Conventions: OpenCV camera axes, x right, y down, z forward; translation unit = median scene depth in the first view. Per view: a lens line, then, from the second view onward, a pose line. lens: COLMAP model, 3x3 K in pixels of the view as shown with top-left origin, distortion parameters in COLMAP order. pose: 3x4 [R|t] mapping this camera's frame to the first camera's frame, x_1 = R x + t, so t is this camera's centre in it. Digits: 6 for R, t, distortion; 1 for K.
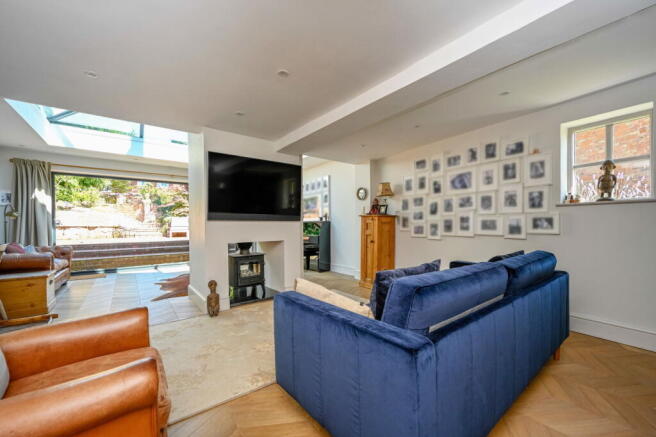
lens RADIAL K [[261.7, 0, 325.8], [0, 261.7, 223.7], [0, 0, 1]] dist [-0.002745, 0.000210]
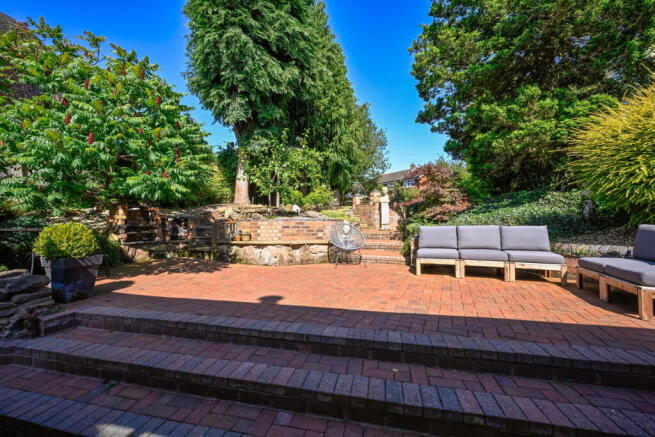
lens RADIAL K [[261.3, 0, 325.9], [0, 261.3, 220.4], [0, 0, 1]] dist [-0.002745, 0.000210]
pose [[0.652079, -0.012316, -0.758051, -0.345680], [0.002773, 0.999900, -0.013860, -0.027870], [0.758146, 0.006935, 0.652048, 0.565802]]
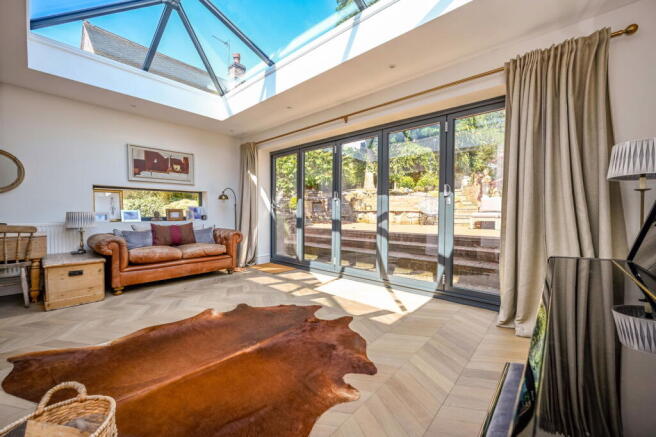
lens RADIAL K [[261.7, 0, 330.5], [0, 261.7, 215.2], [0, 0, 1]] dist [-0.002745, 0.000210]
pose [[0.225592, 0.020530, -0.974006, -0.035284], [-0.003389, 0.999788, 0.020289, 0.006373], [0.974216, -0.001276, 0.225614, 0.469679]]
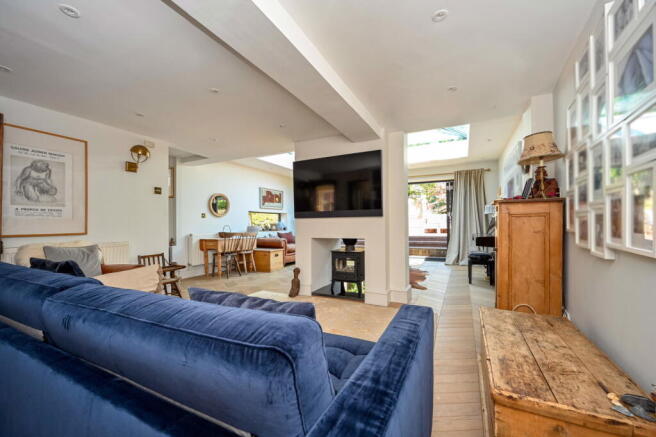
lens RADIAL K [[261.7, 0, 325.2], [0, 261.7, 223.3], [0, 0, 1]] dist [-0.002745, 0.000210]
pose [[0.439146, -0.000262, -0.898416, 0.180681], [0.009106, 0.999950, 0.004160, 0.002058], [0.898369, -0.010007, 0.439127, 0.149164]]
